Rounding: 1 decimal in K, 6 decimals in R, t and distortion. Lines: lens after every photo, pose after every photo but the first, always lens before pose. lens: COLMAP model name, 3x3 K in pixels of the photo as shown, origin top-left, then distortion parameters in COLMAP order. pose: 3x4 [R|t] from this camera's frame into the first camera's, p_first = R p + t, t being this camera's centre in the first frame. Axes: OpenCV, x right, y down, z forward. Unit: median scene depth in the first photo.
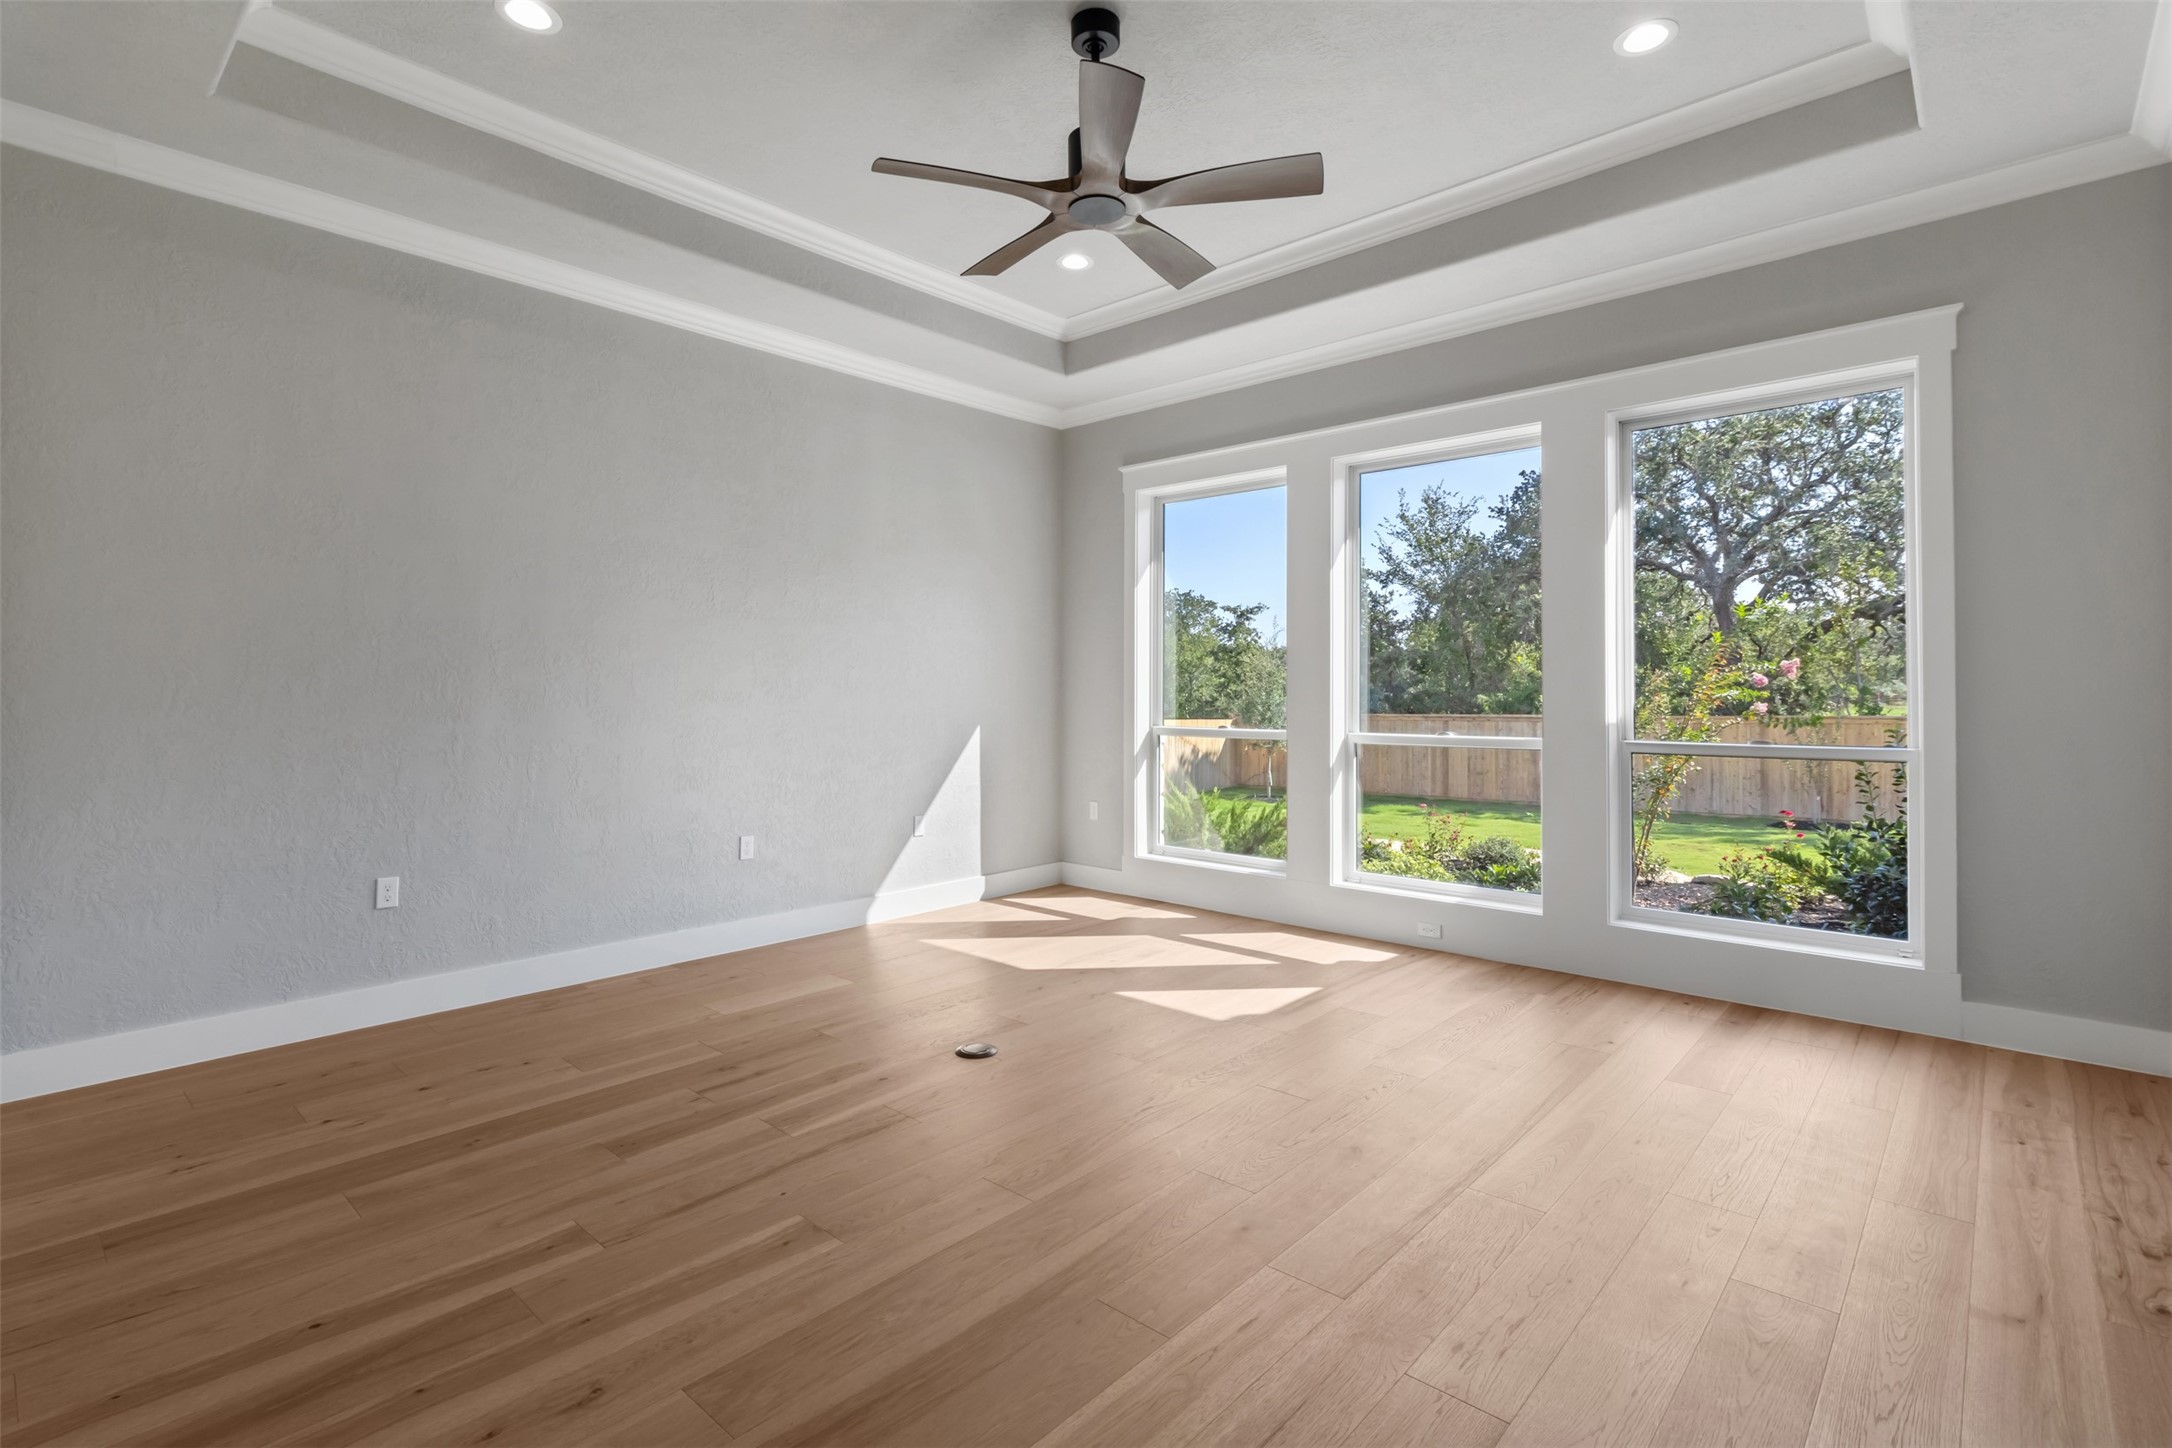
lens RADIAL K [[1016.6, 0, 1082.3], [0, 1016.6, 701.3], [0, 0, 1]] dist [0.001323, 0.000793]
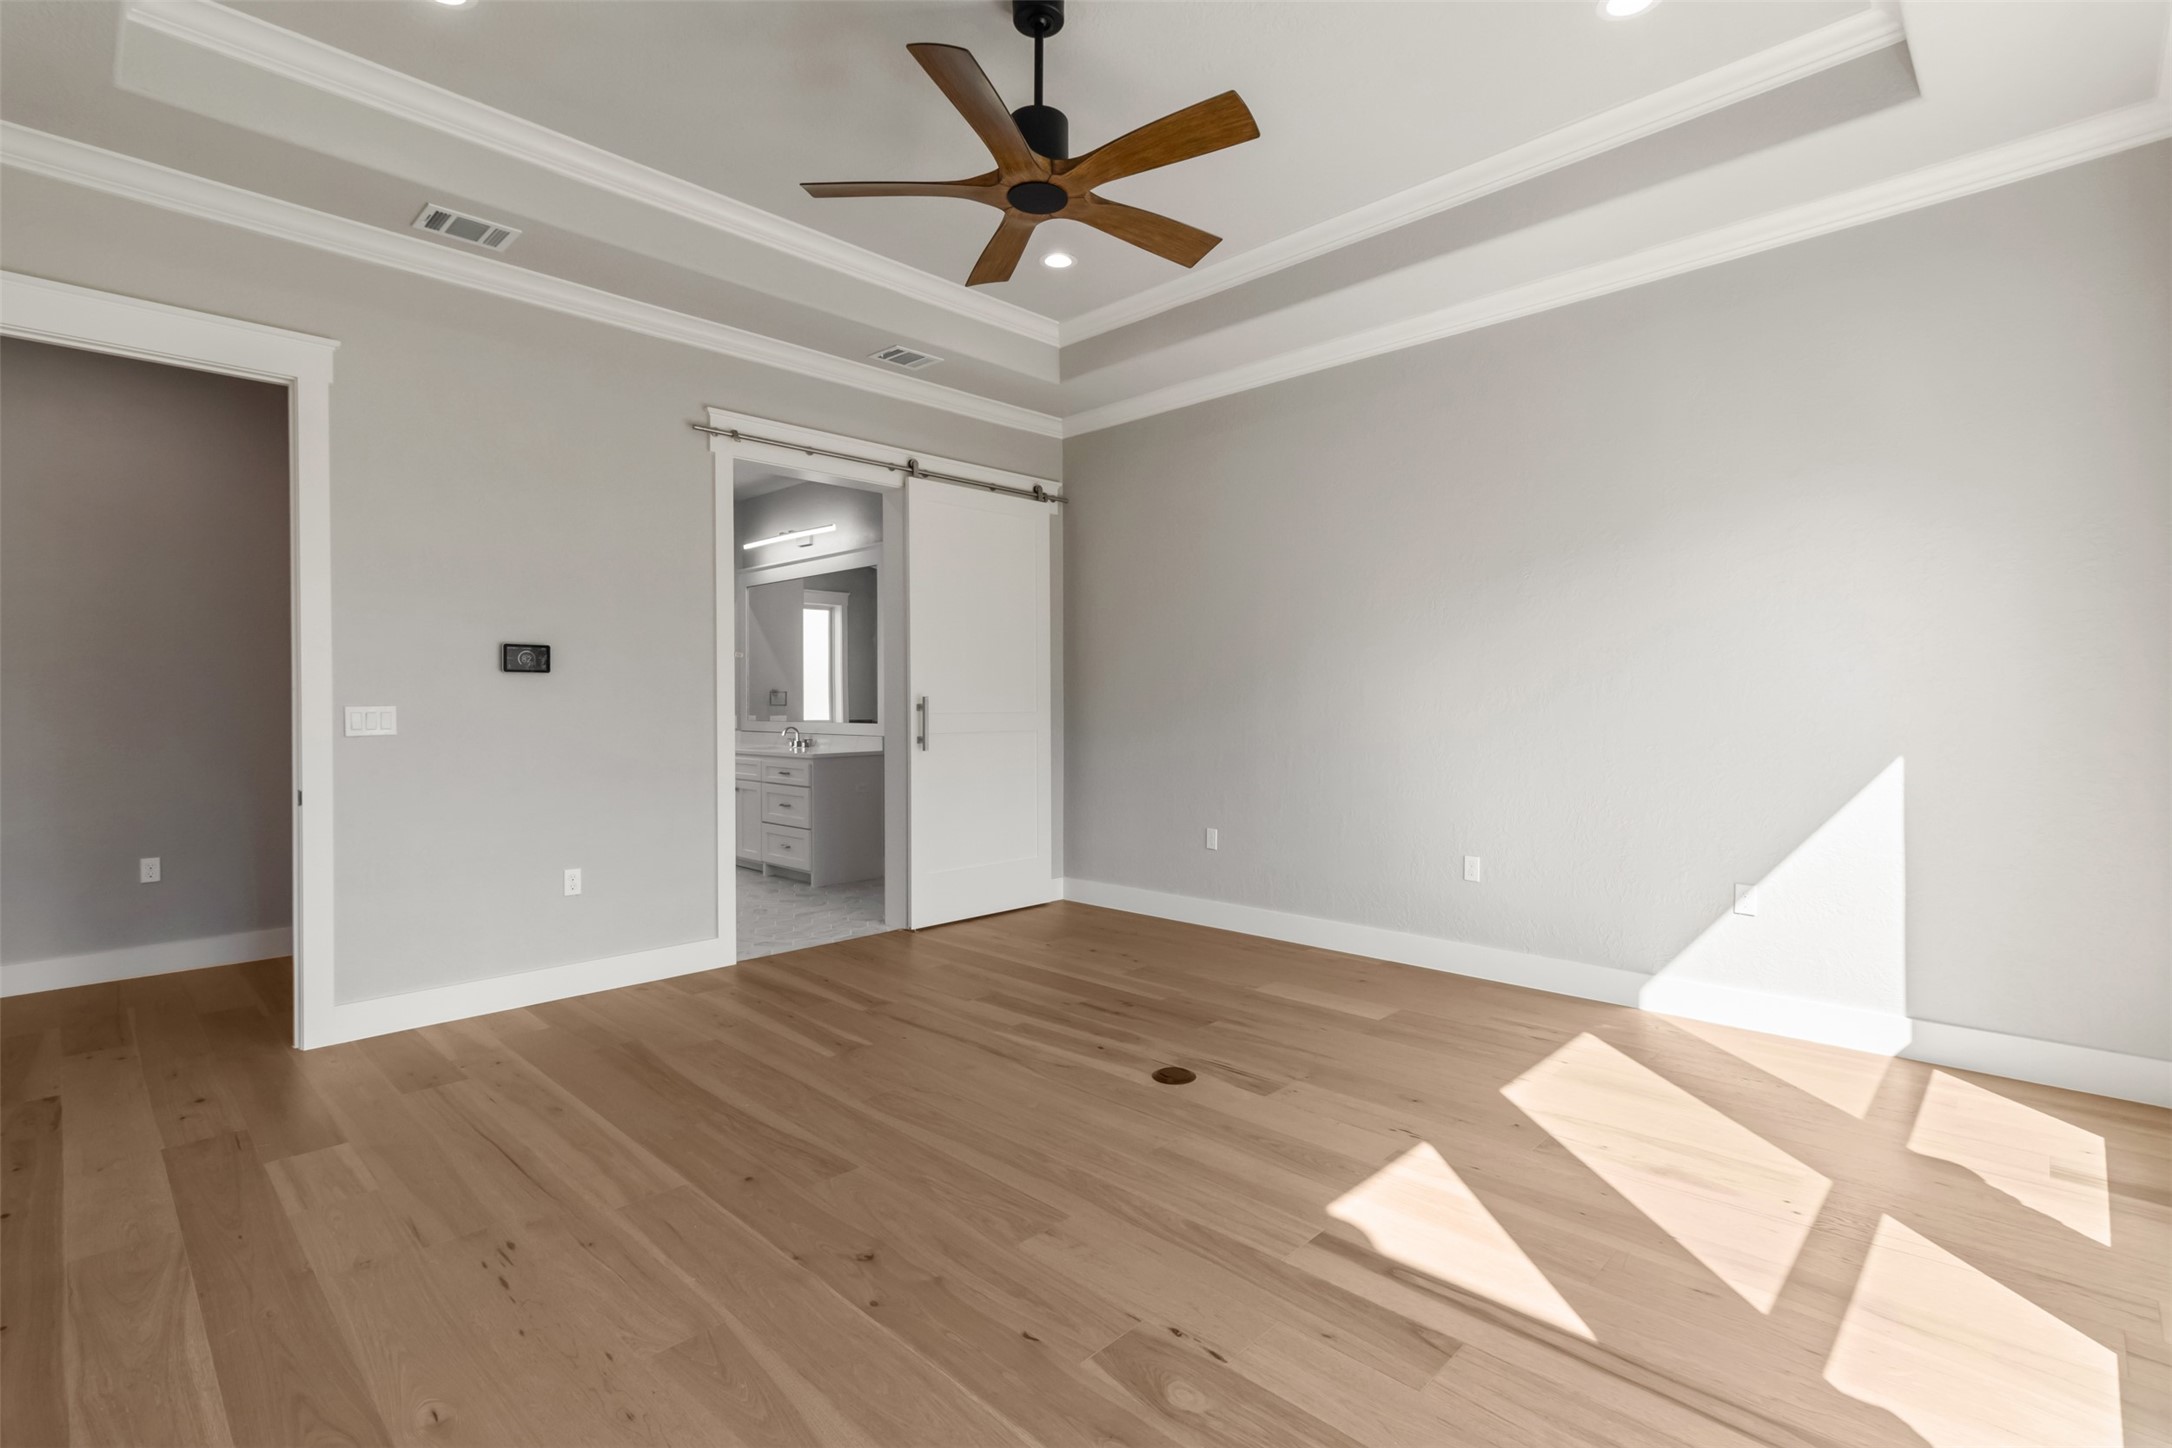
lens RADIAL K [[1016.6, 0, 1082.3], [0, 1016.6, 701.3], [0, 0, 1]] dist [0.001323, 0.000793]
pose [[-0.048009, -0.003540, -0.998841, 0.893584], [-0.001984, 0.999992, -0.003449, -0.006264], [0.998845, 0.001816, -0.048016, 0.996376]]
